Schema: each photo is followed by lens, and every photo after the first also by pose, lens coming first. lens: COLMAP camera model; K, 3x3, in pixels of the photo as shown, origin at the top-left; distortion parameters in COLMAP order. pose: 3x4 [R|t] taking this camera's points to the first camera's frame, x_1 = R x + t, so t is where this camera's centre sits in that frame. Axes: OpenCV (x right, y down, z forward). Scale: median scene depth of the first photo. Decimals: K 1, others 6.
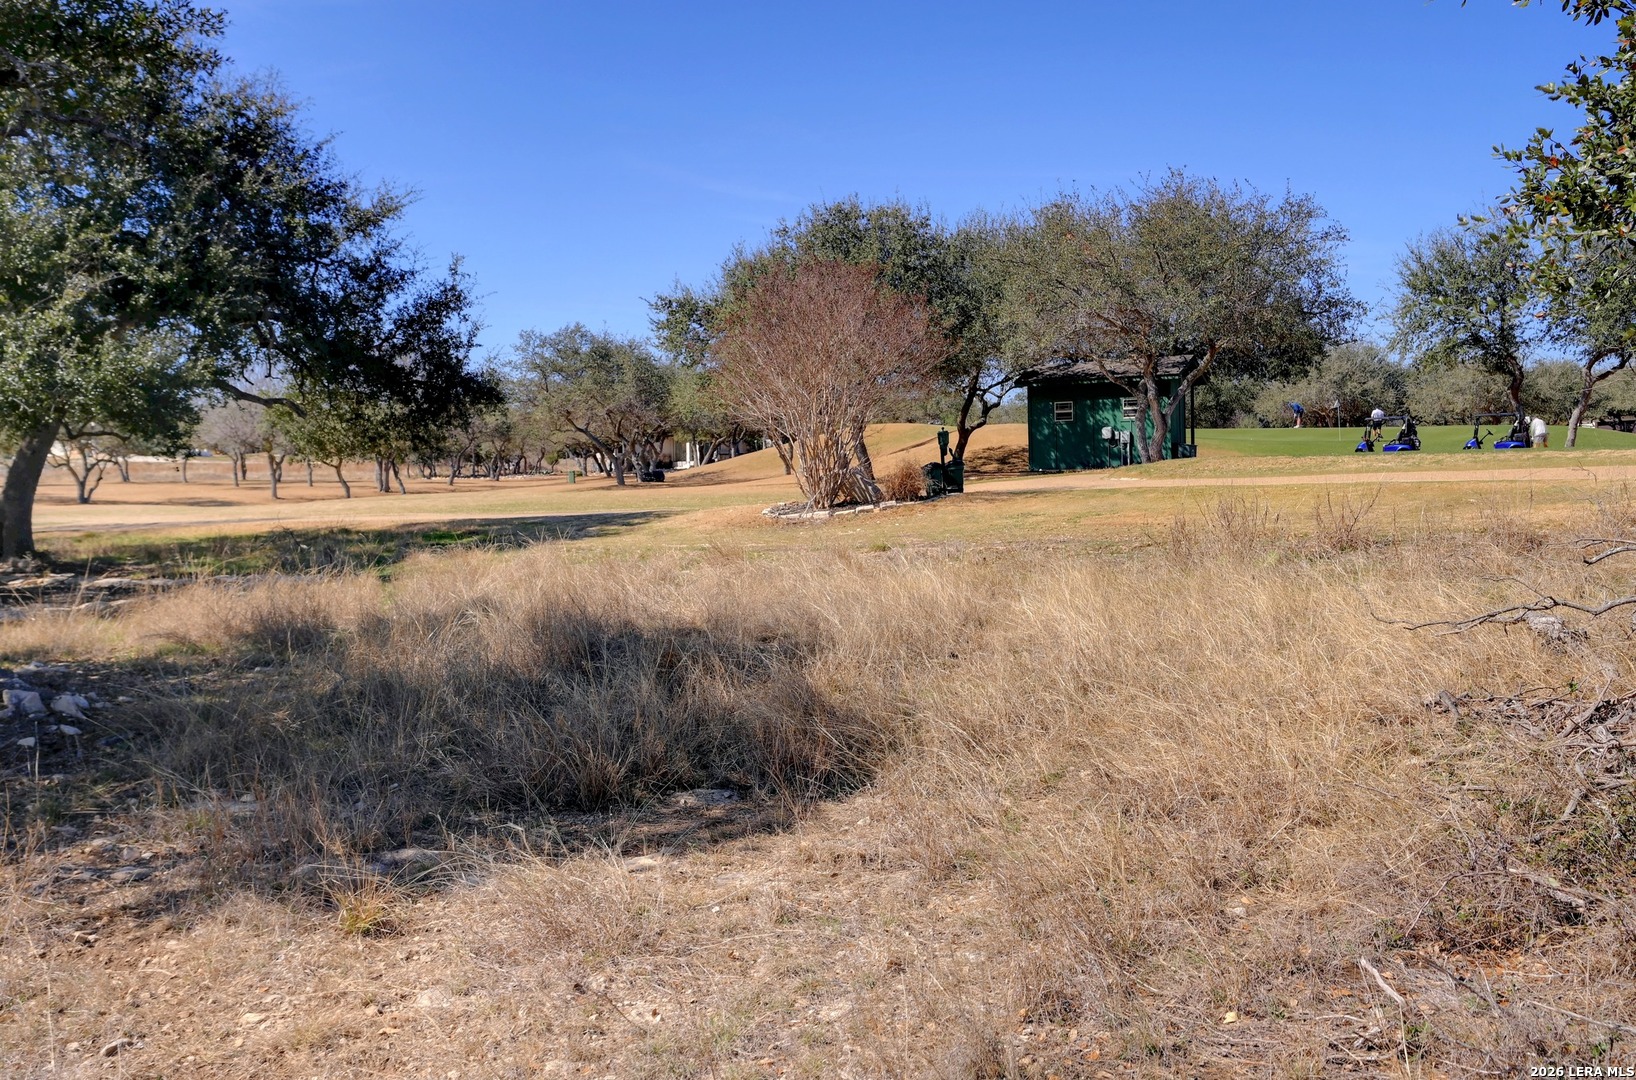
lens RADIAL K [[1395.6, 0, 817.5], [0, 1395.6, 531.6], [0, 0, 1]] dist [-0.003385, 0.003873]
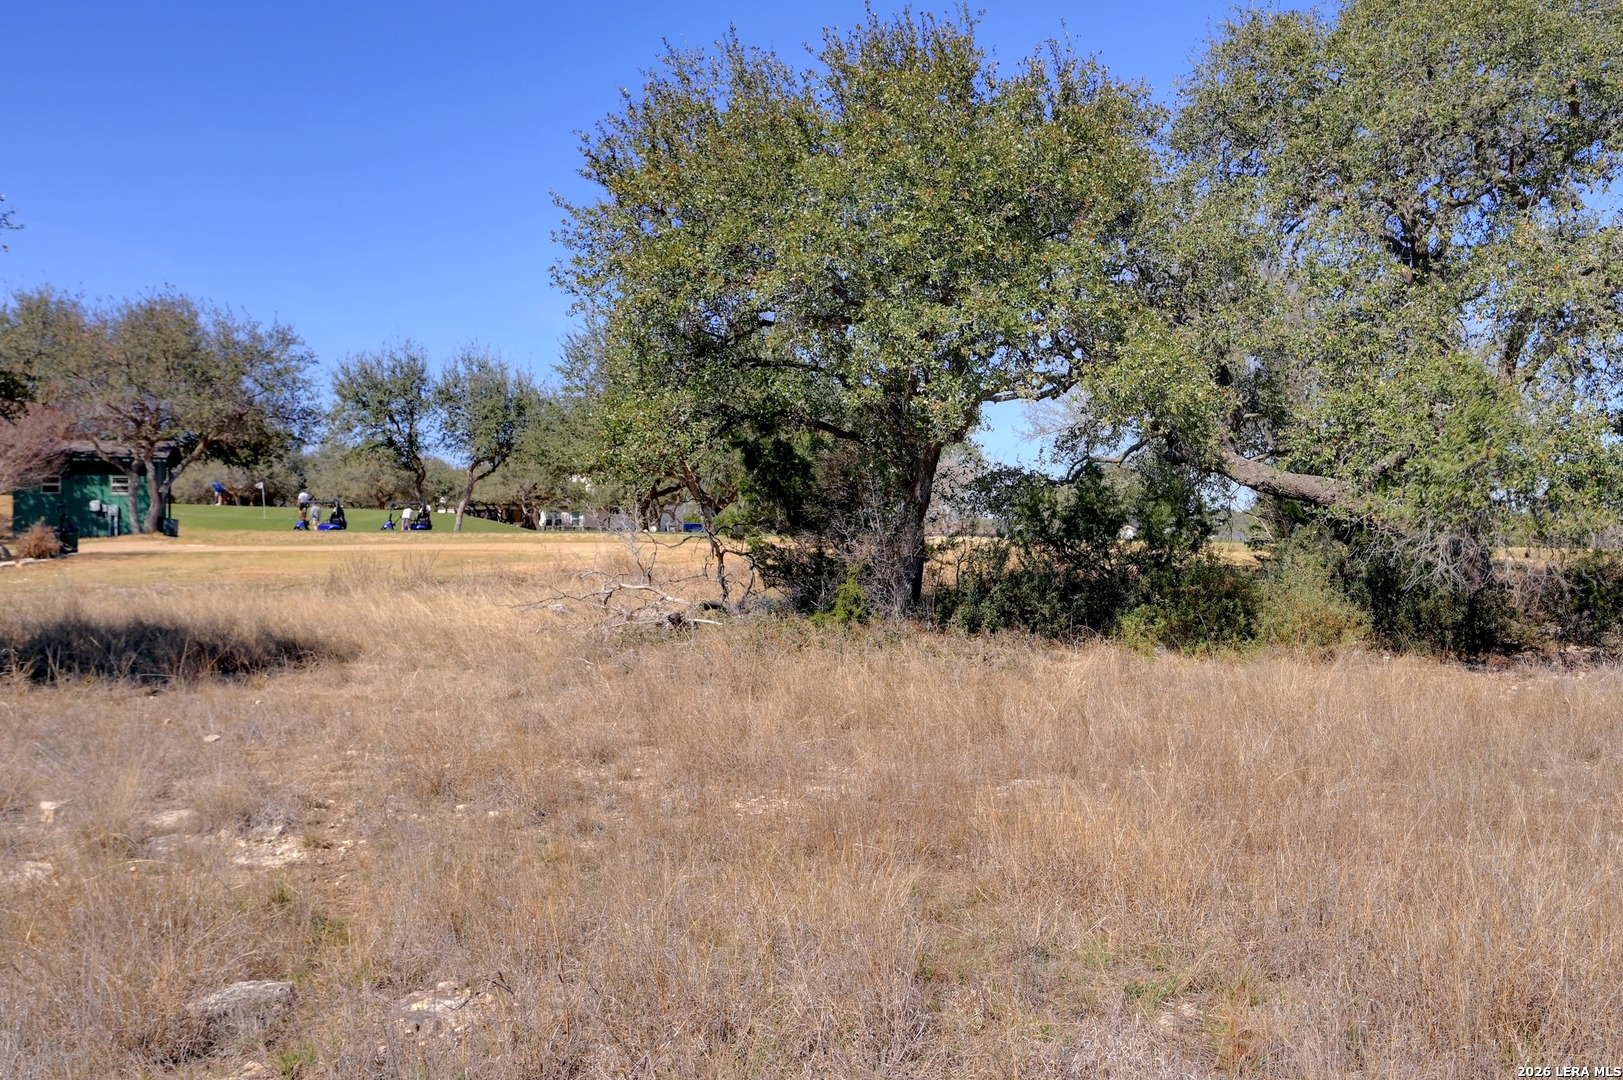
lens RADIAL K [[633.5, 0, 814.0], [0, 633.5, 535.1], [0, 0, 1]] dist [-0.000174, 0.000023]
pose [[0.648244, 0.026403, 0.760974, 0.265778], [0.014449, 0.998792, -0.046963, -0.020638], [-0.761295, 0.041439, 0.647080, 0.319963]]
